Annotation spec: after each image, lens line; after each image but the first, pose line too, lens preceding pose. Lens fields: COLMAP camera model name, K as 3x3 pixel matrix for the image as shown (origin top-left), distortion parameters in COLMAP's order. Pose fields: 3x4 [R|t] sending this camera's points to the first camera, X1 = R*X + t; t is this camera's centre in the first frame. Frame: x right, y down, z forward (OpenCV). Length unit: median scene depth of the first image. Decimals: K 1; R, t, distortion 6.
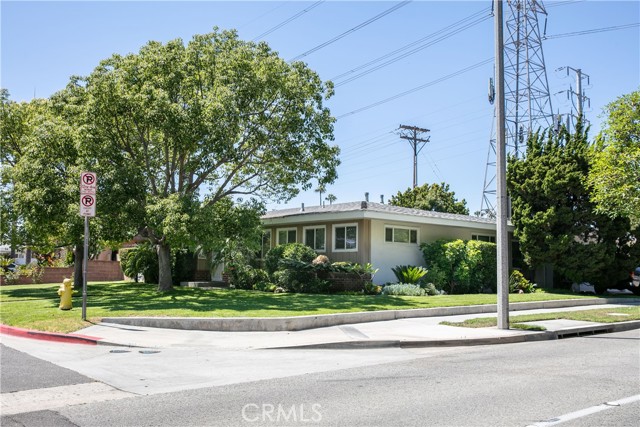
lens RADIAL K [[657.6, 0, 320.0], [0, 657.6, 213.5], [0, 0, 1]] dist [0.009493, 0.013069]
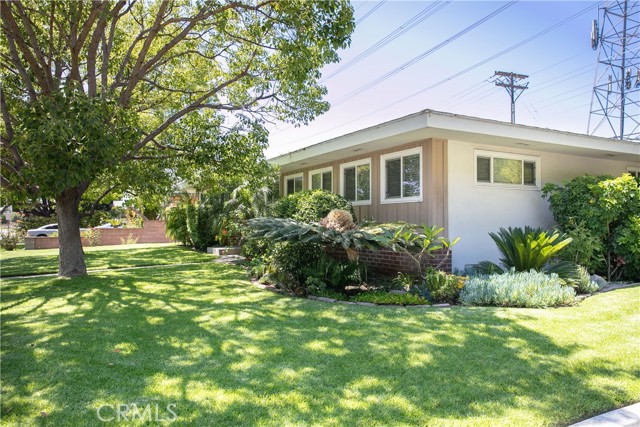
lens RADIAL K [[505.9, 0, 320.0], [0, 505.9, 213.5], [0, 0, 1]] dist [-0.016520, -0.000594]
pose [[0.977603, -0.016590, -0.209802, 0.059099], [0.030465, 0.997544, 0.063072, 0.037699], [0.208240, -0.068051, 0.975707, 0.557583]]
